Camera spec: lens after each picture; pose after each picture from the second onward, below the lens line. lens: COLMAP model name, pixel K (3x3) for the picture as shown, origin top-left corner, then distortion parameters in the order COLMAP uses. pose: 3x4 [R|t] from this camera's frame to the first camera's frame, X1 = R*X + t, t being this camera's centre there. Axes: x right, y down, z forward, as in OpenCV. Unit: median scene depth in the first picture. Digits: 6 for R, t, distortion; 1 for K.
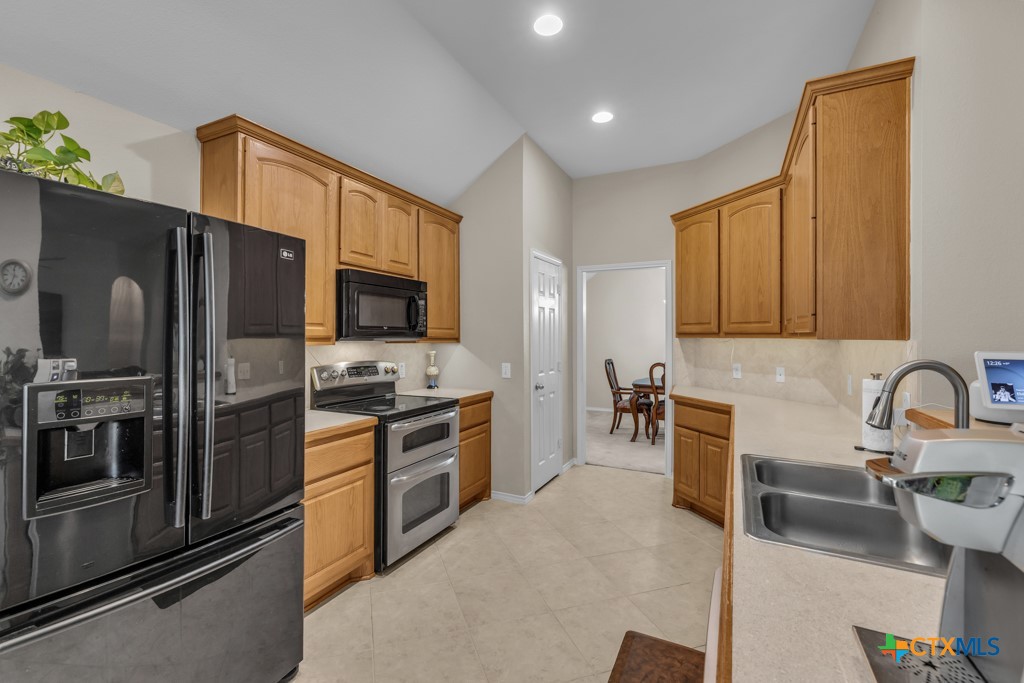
lens RADIAL K [[444.2, 0, 500.6], [0, 444.2, 332.2], [0, 0, 1]] dist [0.000540, 0.000237]
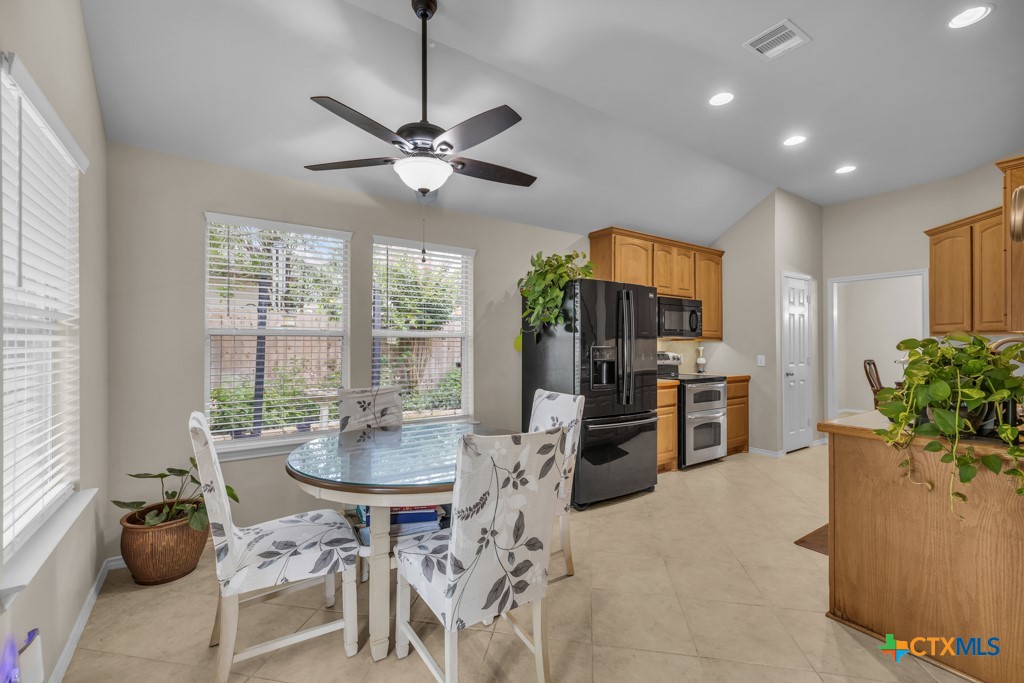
lens RADIAL K [[439.4, 0, 505.3], [0, 439.4, 341.1], [0, 0, 1]] dist [0.002888, 0.000383]
pose [[0.880351, -0.003342, -0.474311, -0.047211], [0.003411, 0.999994, -0.000715, 0.028351], [0.474310, -0.000989, 0.880357, -0.709680]]
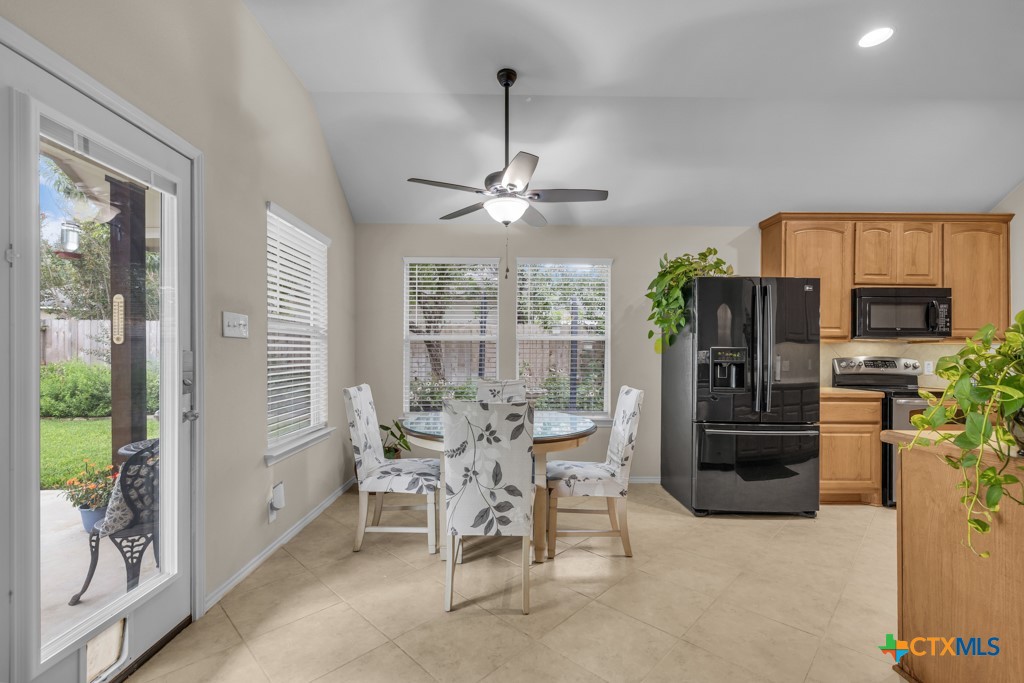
lens RADIAL K [[447.2, 0, 509.2], [0, 447.2, 353.5], [0, 0, 1]] dist [0.003116, 0.000382]
pose [[0.471743, -0.001106, -0.881735, 0.334068], [0.002354, 0.999997, 0.000006, 0.055413], [0.881733, -0.002078, 0.471745, -0.570289]]
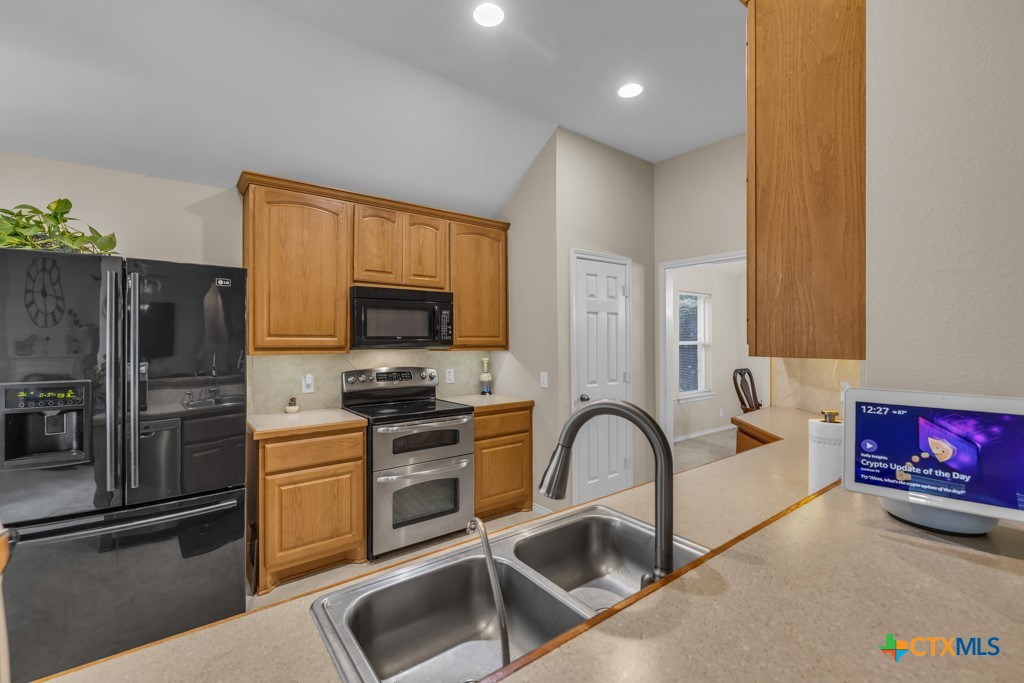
lens RADIAL K [[437.3, 0, 506.1], [0, 437.3, 337.9], [0, 0, 1]] dist [0.000973, 0.000065]
pose [[0.900516, -0.005158, -0.434793, 0.422168], [0.008422, 0.999949, 0.005582, -0.012196], [0.434742, -0.008689, 0.900513, 0.141938]]
